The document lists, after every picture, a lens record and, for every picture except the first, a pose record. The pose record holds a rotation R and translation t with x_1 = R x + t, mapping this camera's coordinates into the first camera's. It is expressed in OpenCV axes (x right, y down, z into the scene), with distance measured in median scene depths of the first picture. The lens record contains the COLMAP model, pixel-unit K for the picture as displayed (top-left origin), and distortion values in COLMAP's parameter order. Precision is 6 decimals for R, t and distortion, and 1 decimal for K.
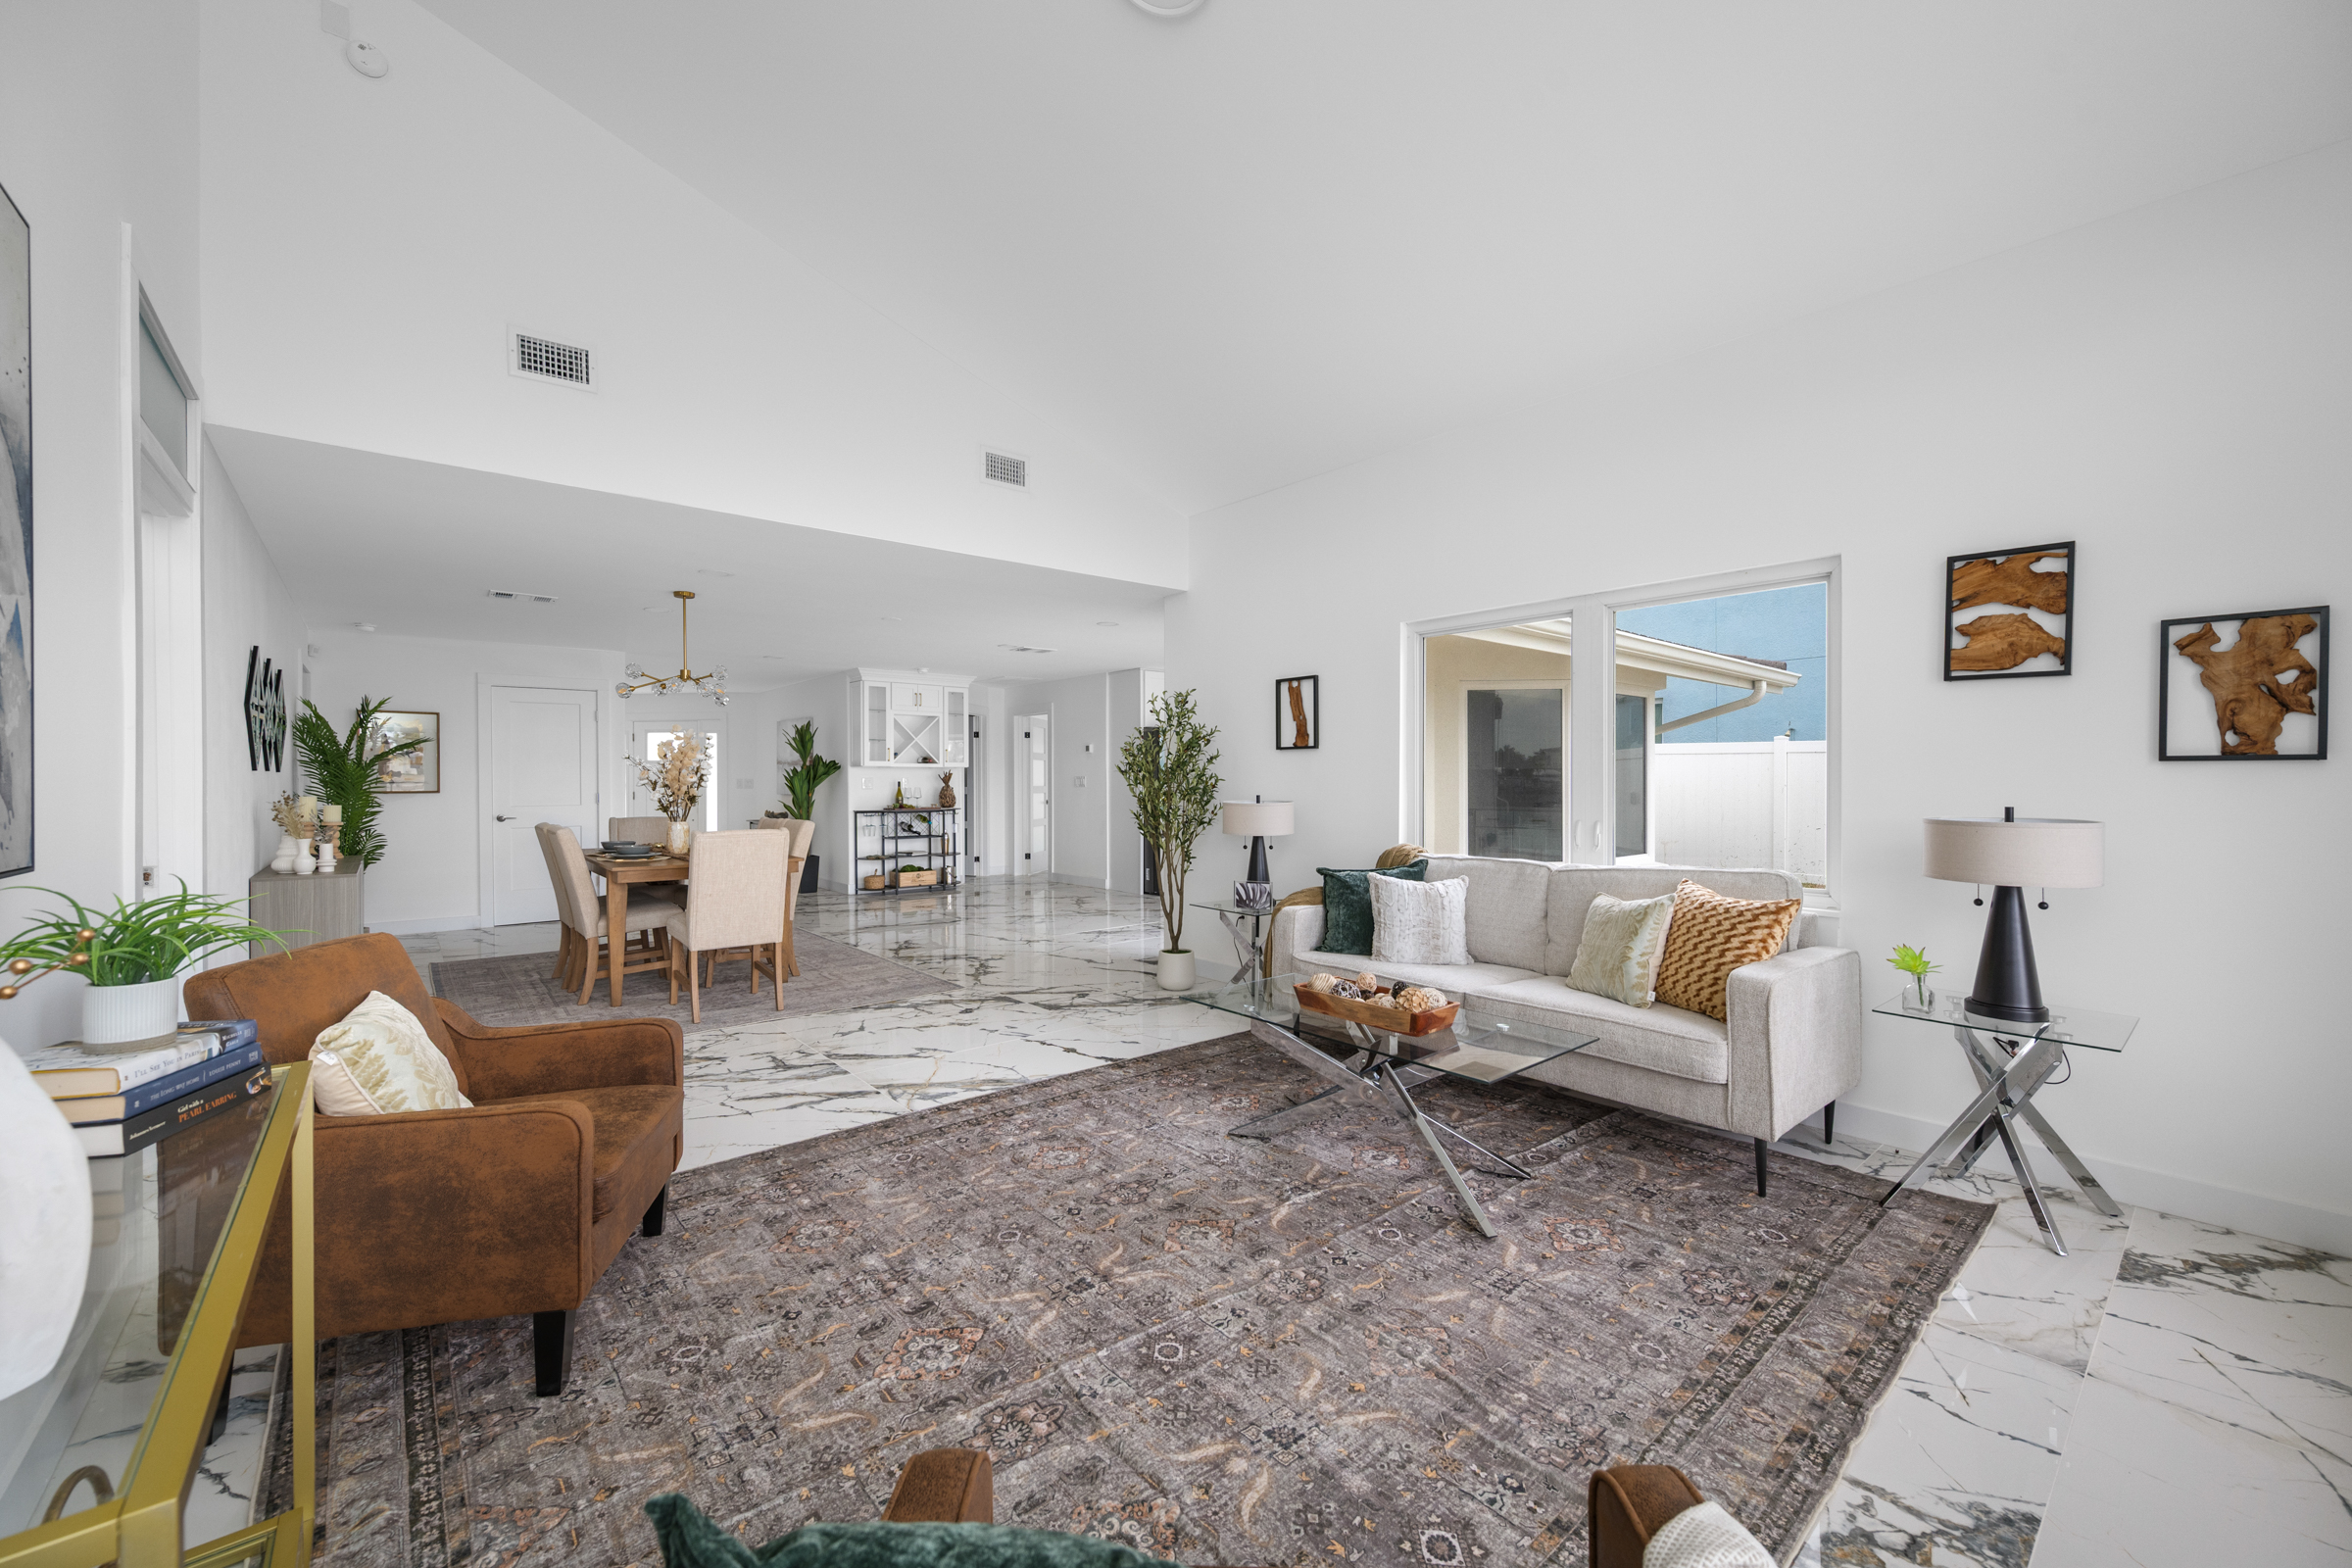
lens RADIAL K [[928.9, 0, 1176.0], [0, 928.9, 784.0], [0, 0, 1]] dist [-0.003080, 0.000104]
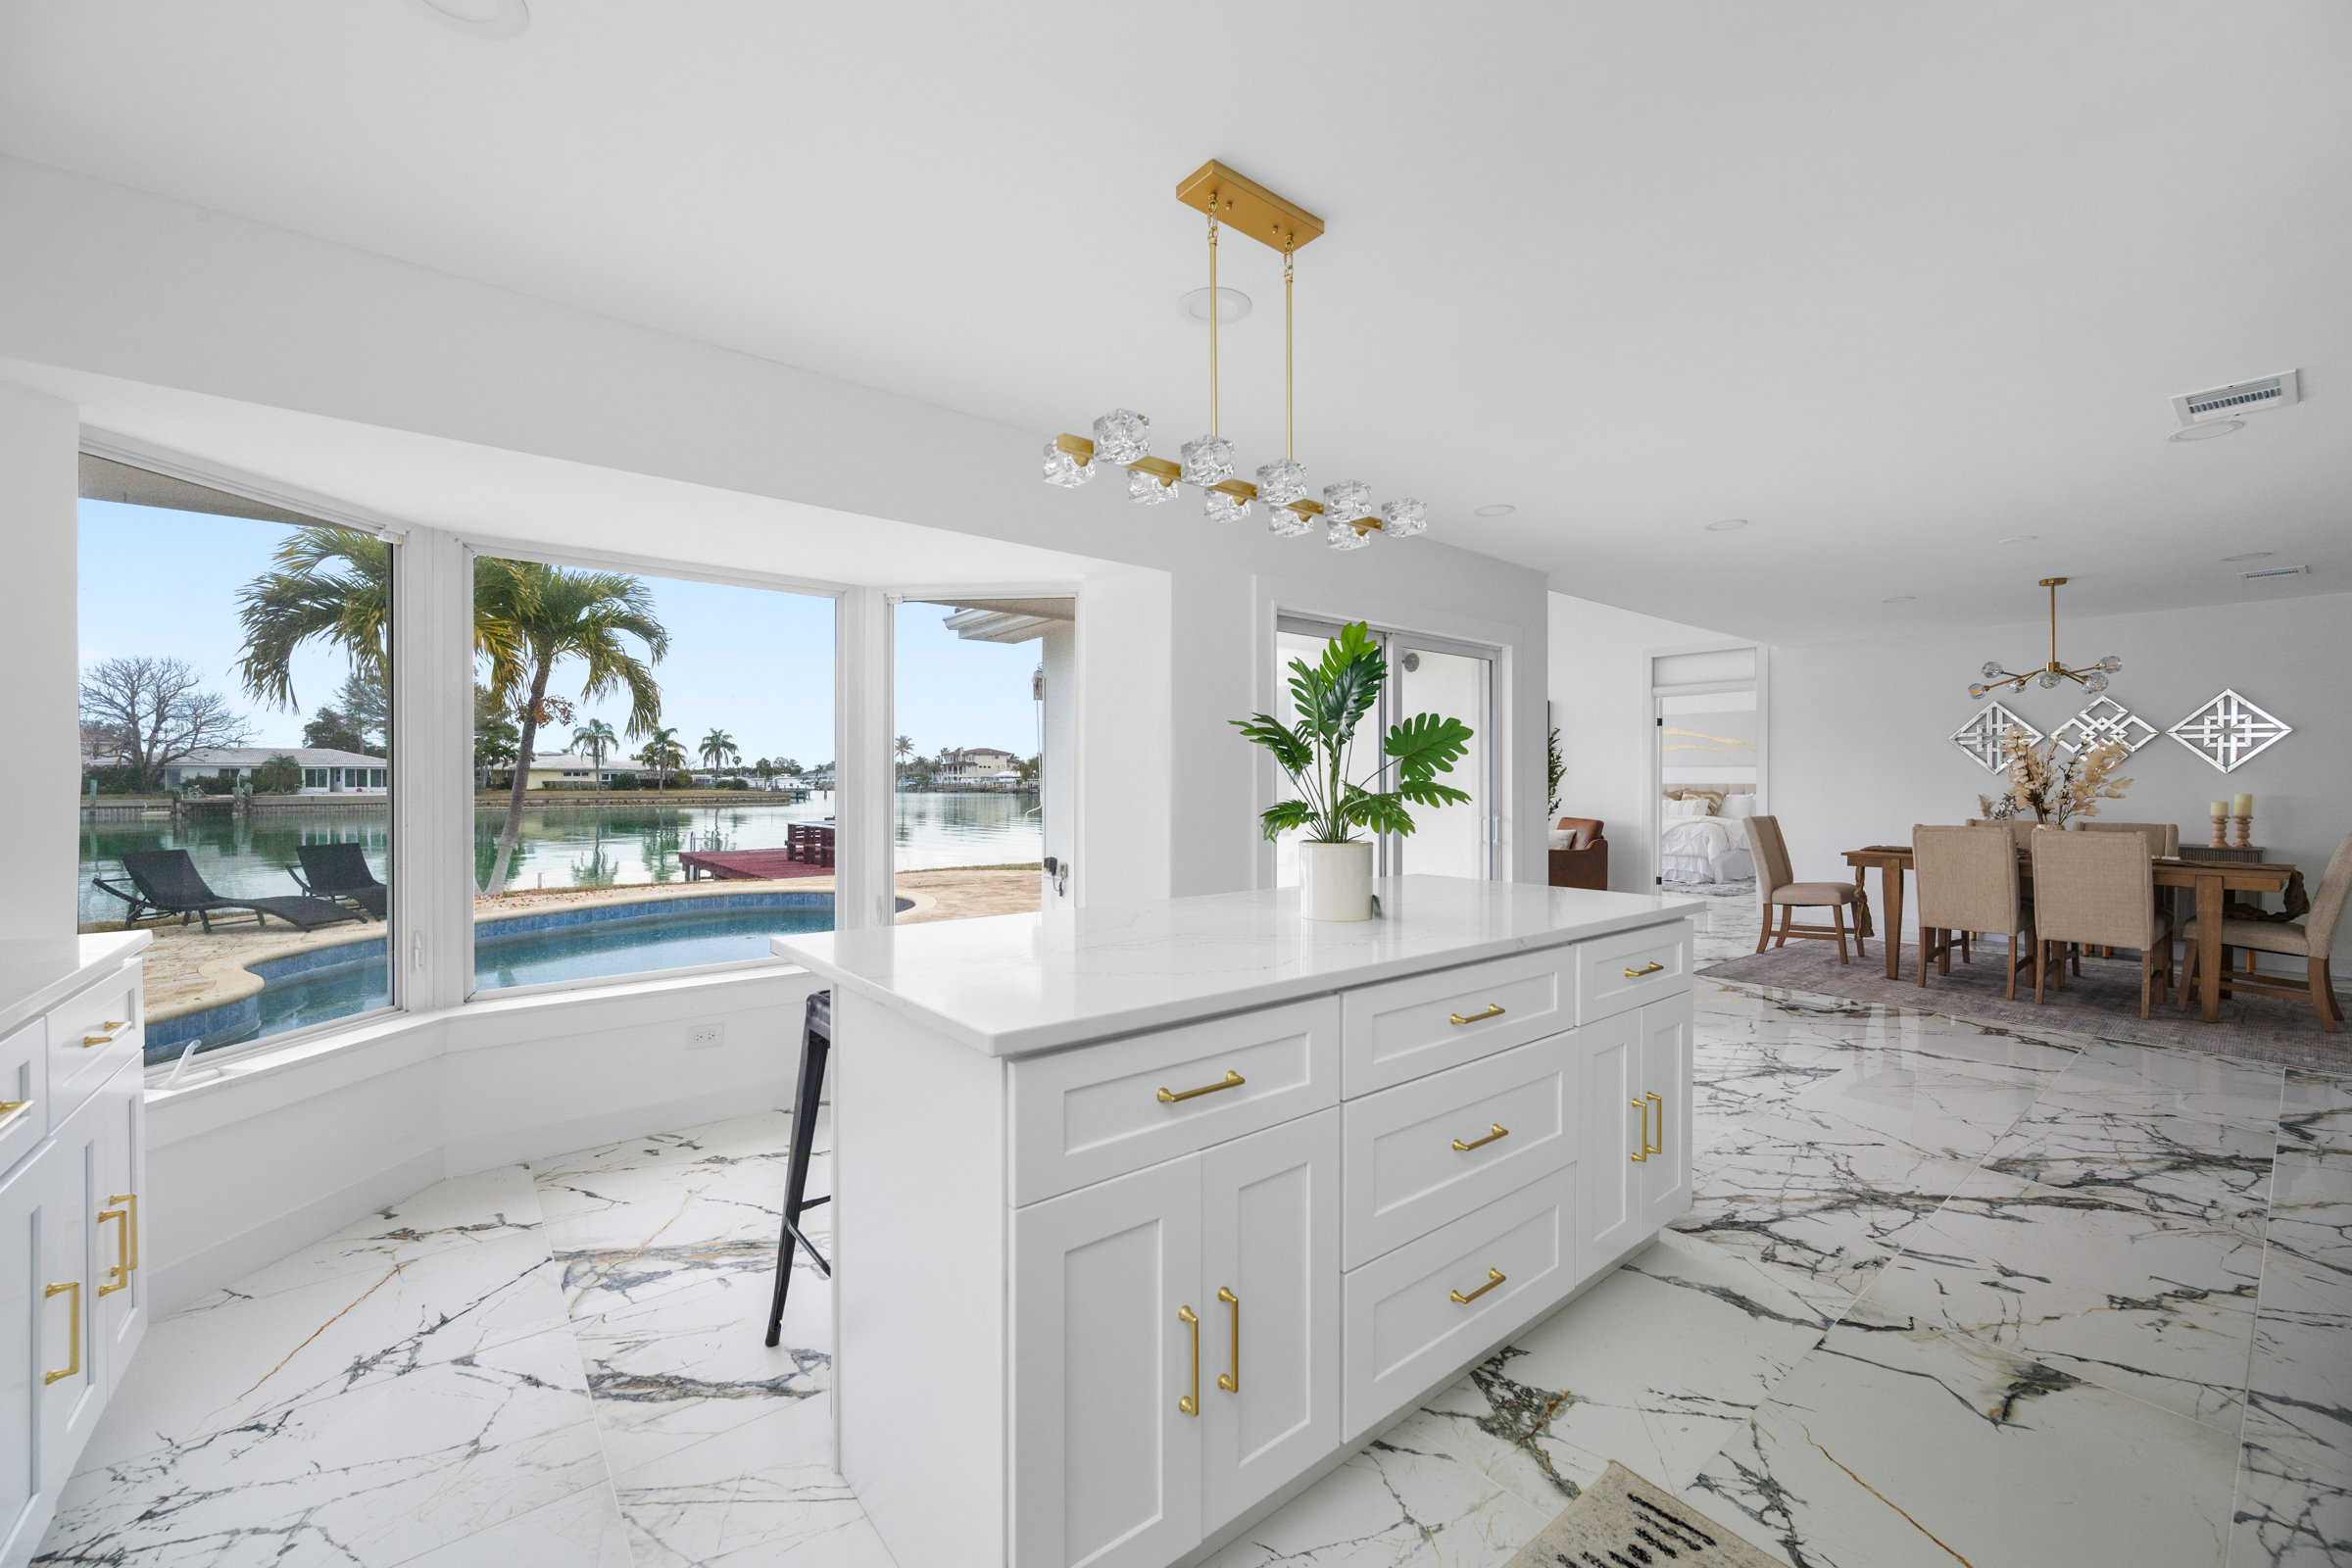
lens RADIAL K [[928.9, 0, 1176.0], [0, 928.9, 784.0], [0, 0, 1]] dist [-0.003080, 0.000104]
pose [[-0.999701, 0.000854, 0.024418, 0.308638], [0.001002, 0.999981, 0.006044, -0.010186], [-0.024412, 0.006067, -0.999684, 1.871230]]
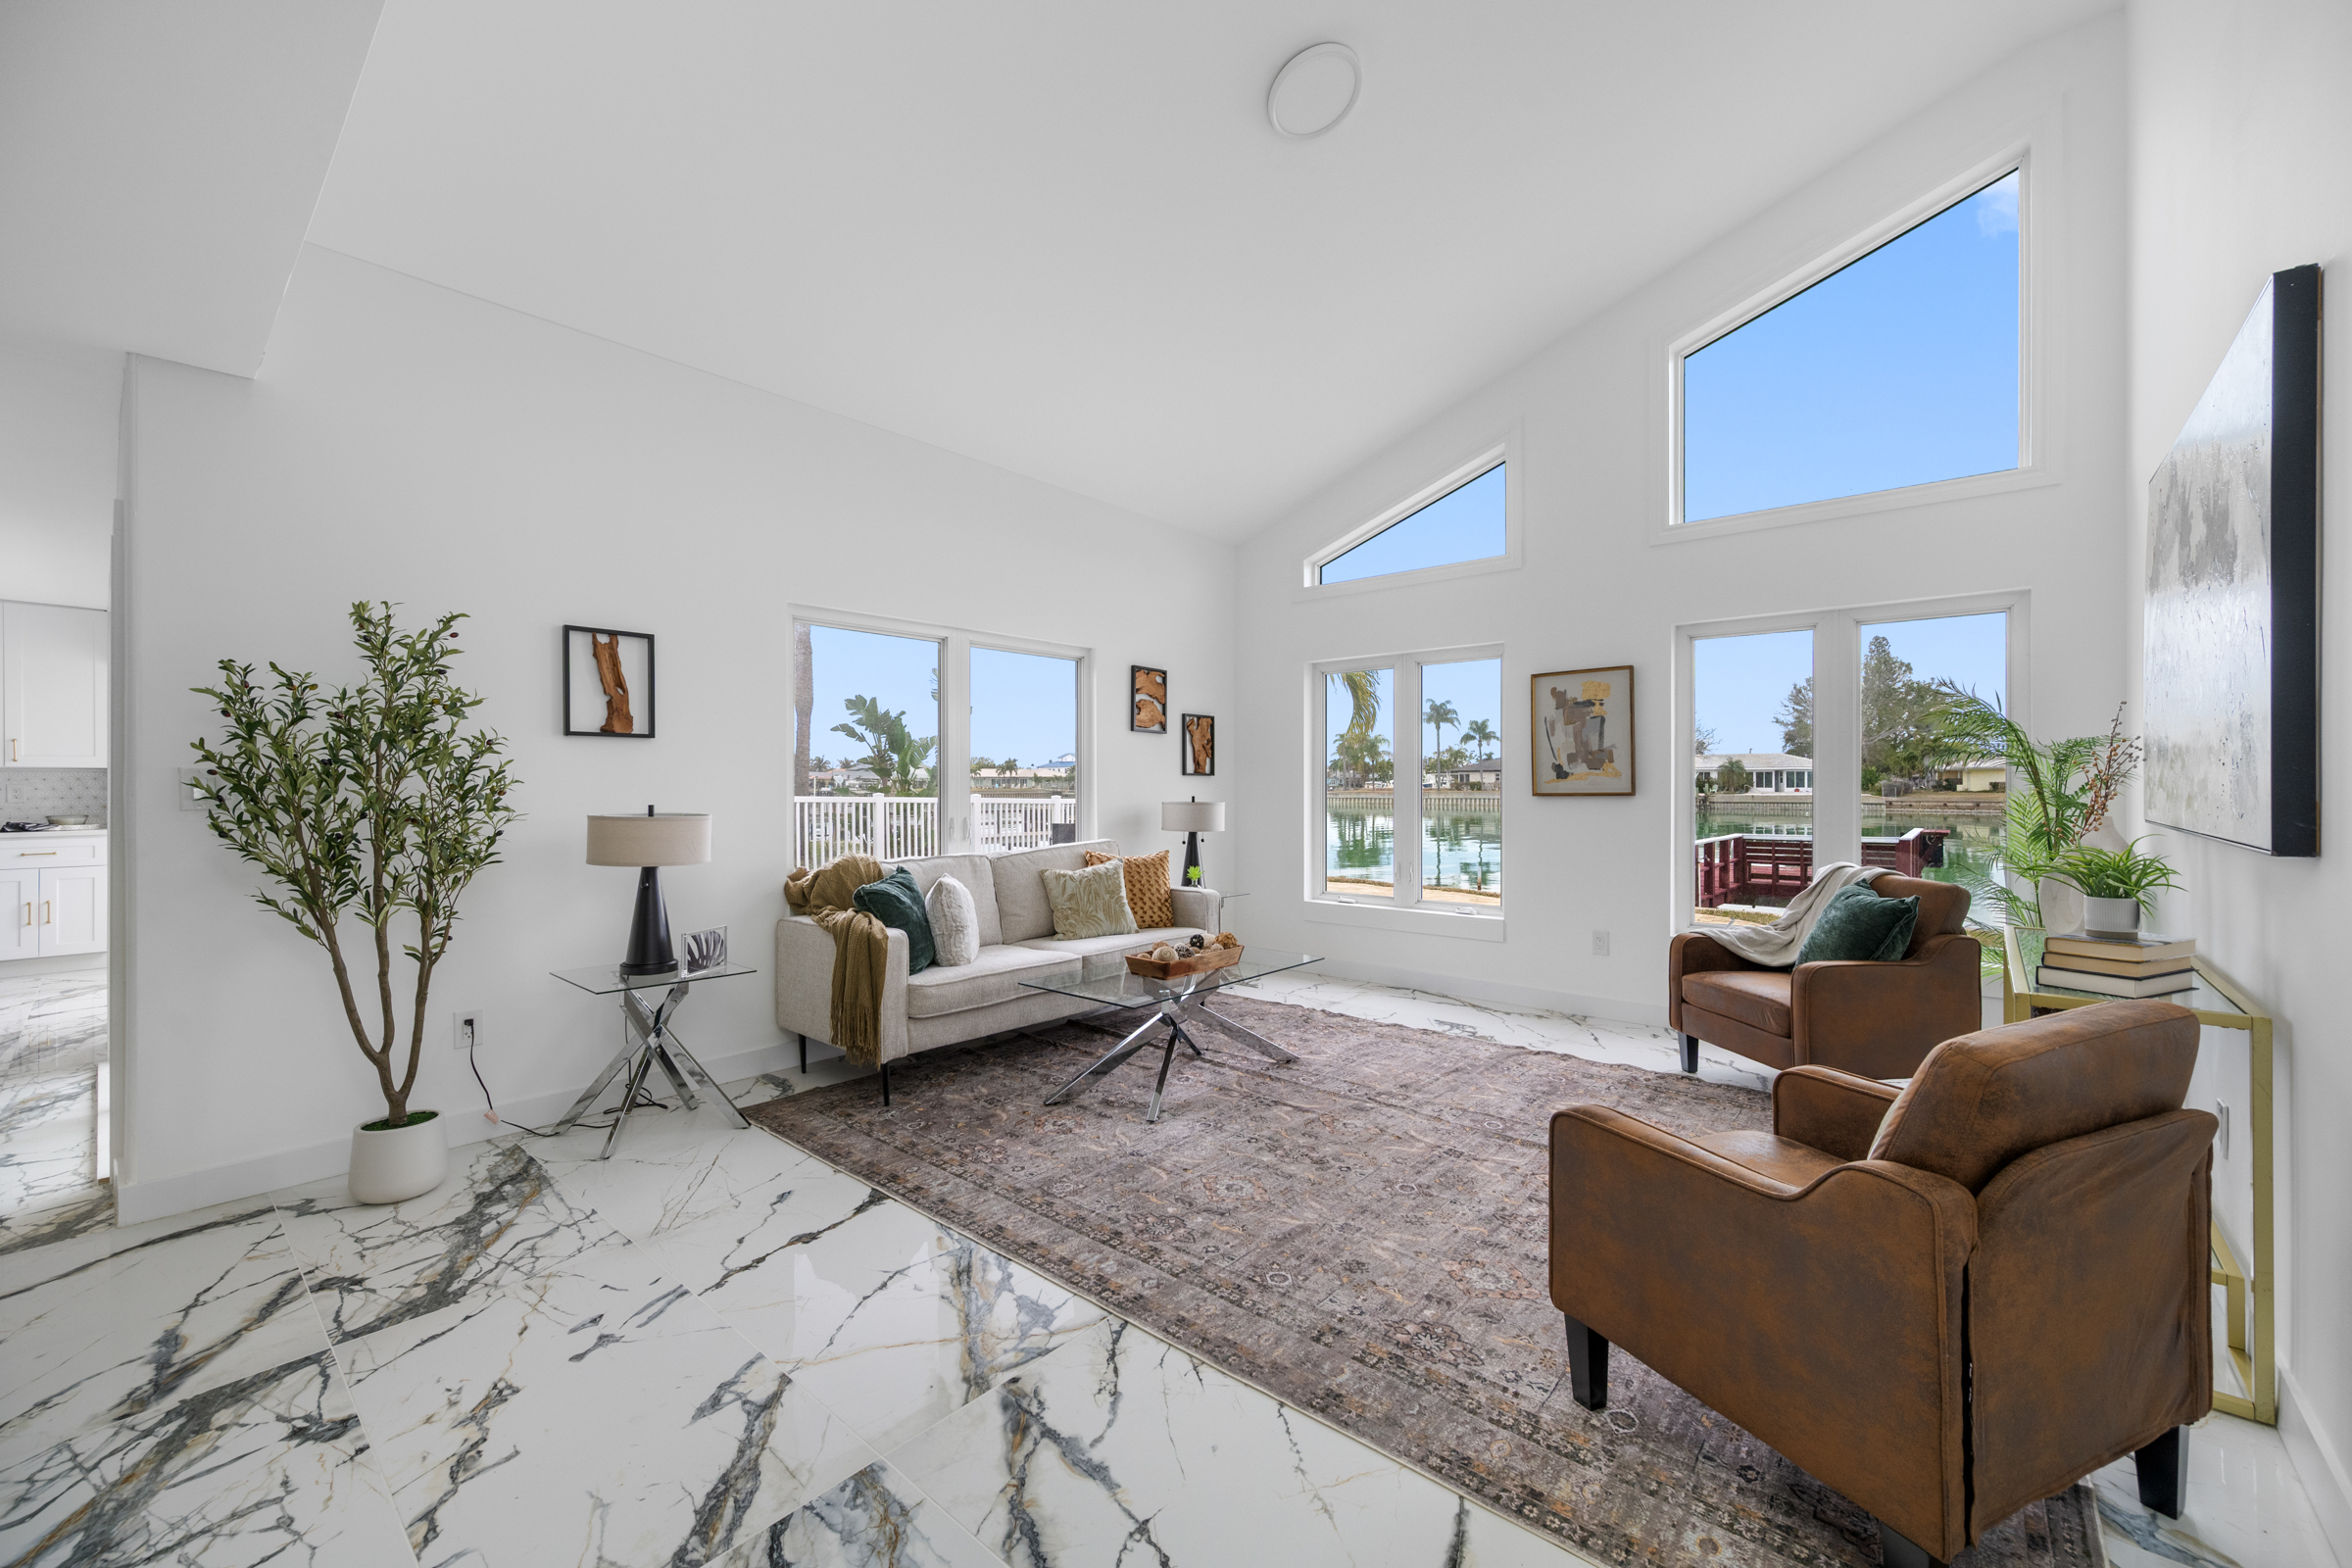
lens RADIAL K [[934.7, 0, 1186.0], [0, 934.7, 779.0], [0, 0, 1]] dist [0.000773, 0.000349]
pose [[-0.168841, 0.004787, 0.985632, -0.850125], [0.003255, 0.999985, -0.004299, -0.003667], [-0.985638, 0.002482, -0.168854, 0.982830]]
